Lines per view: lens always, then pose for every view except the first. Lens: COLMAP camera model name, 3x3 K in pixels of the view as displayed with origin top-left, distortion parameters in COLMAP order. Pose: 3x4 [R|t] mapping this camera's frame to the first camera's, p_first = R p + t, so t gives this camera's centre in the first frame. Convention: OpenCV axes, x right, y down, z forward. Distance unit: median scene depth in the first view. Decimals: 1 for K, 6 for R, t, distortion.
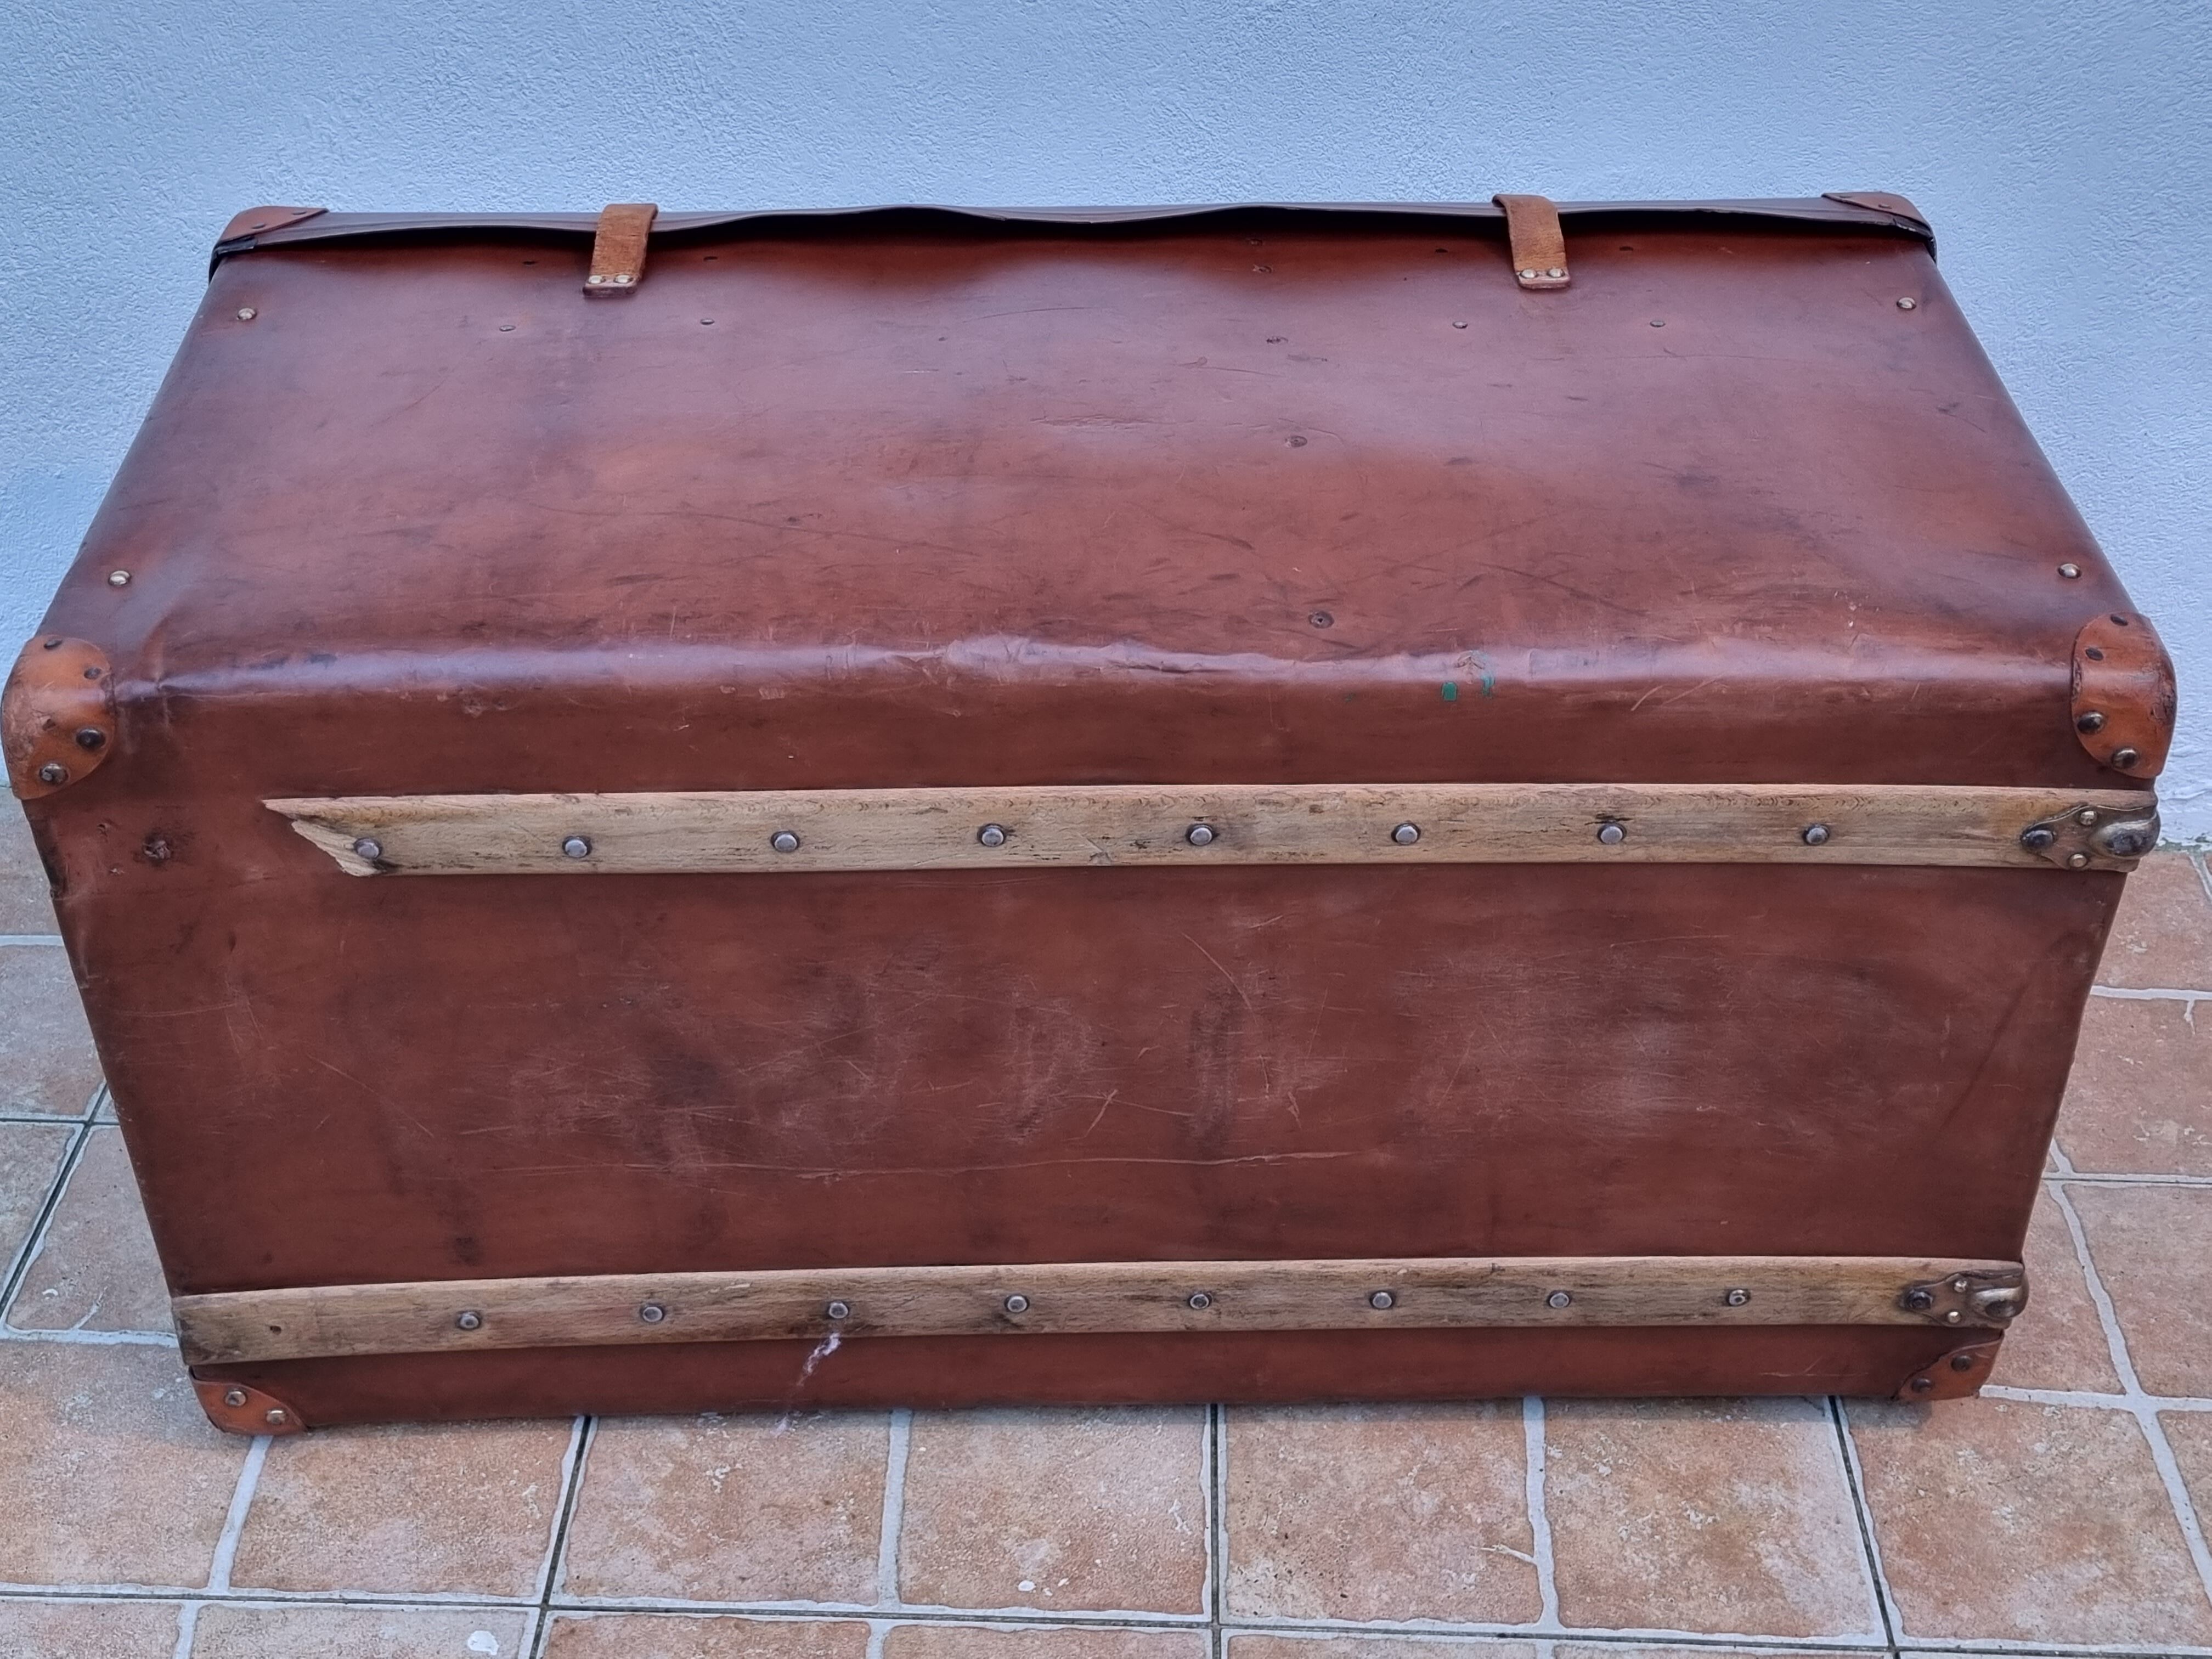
lens RADIAL K [[2862.1, 0, 1100.3], [0, 2862.1, 731.4], [0, 0, 1]] dist [0.022167, 0.052303]
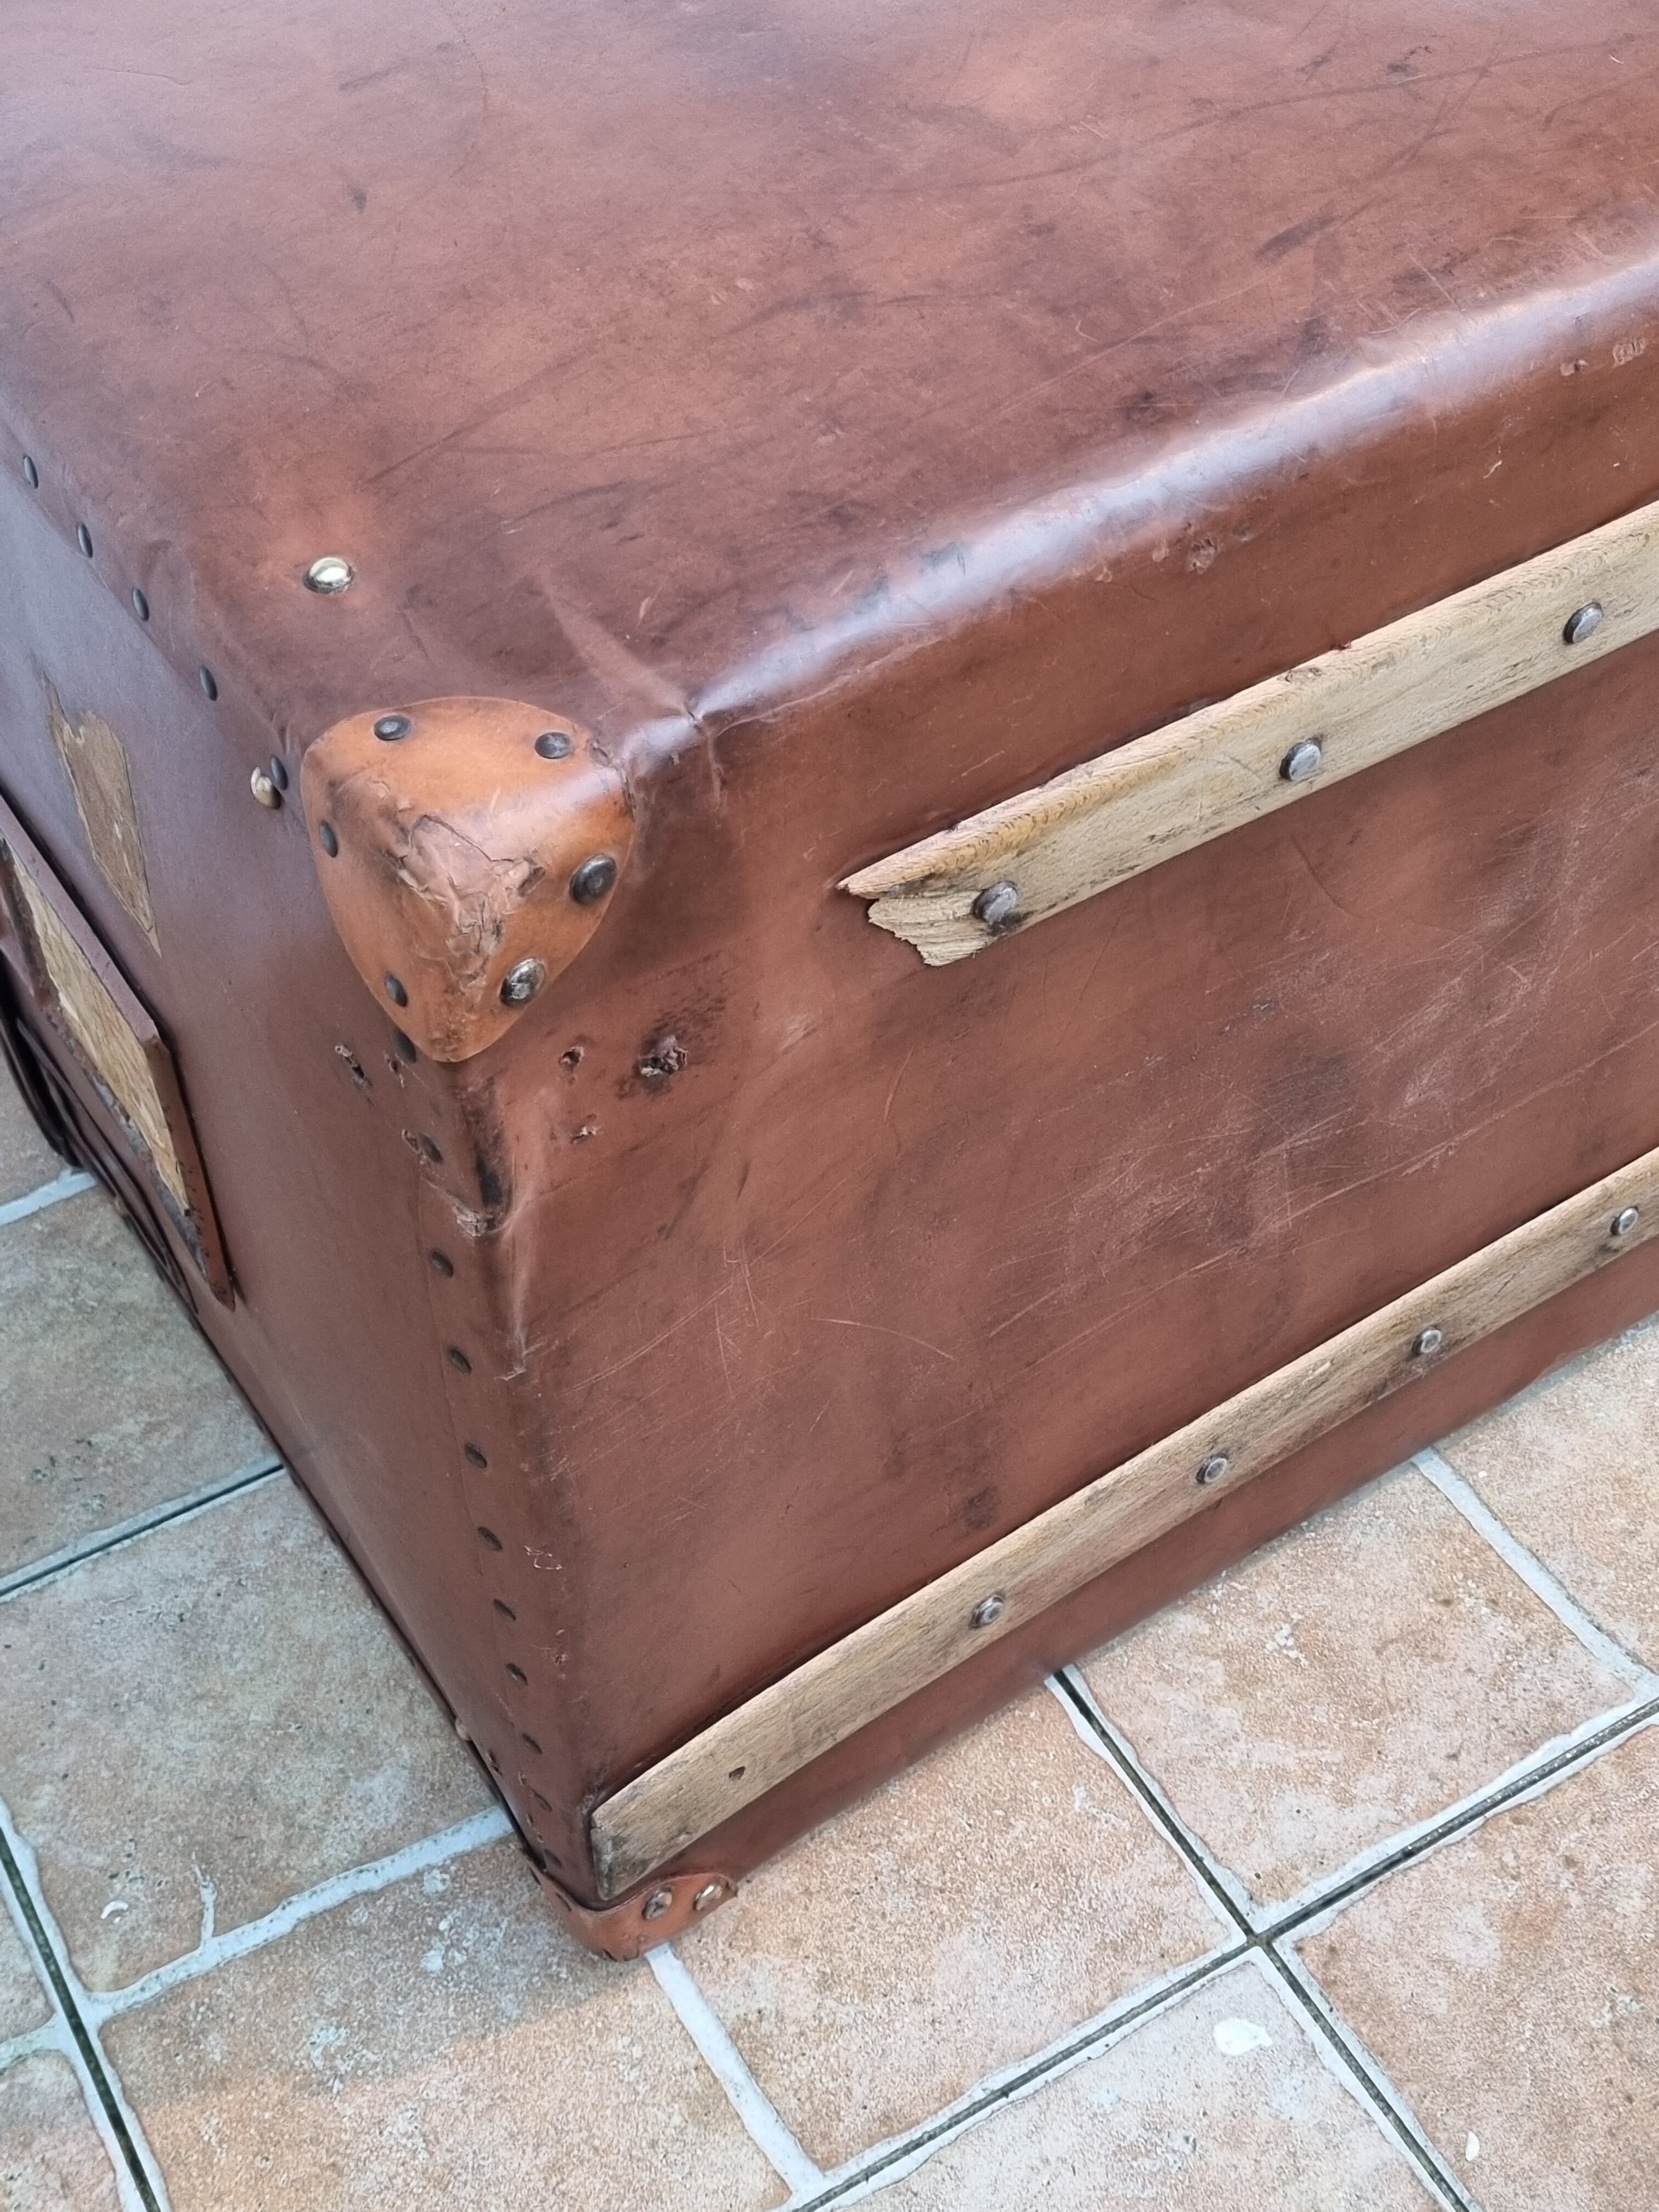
lens RADIAL K [[2862.1, 0, 829.5], [0, 2862.1, 1106.0], [0, 0, 1]] dist [0.022167, 0.052303]
pose [[0.840204, -0.395198, 0.371317, -0.437840], [0.314539, 0.912958, 0.259946, -0.062881], [-0.441727, -0.101614, 0.891376, 0.487052]]
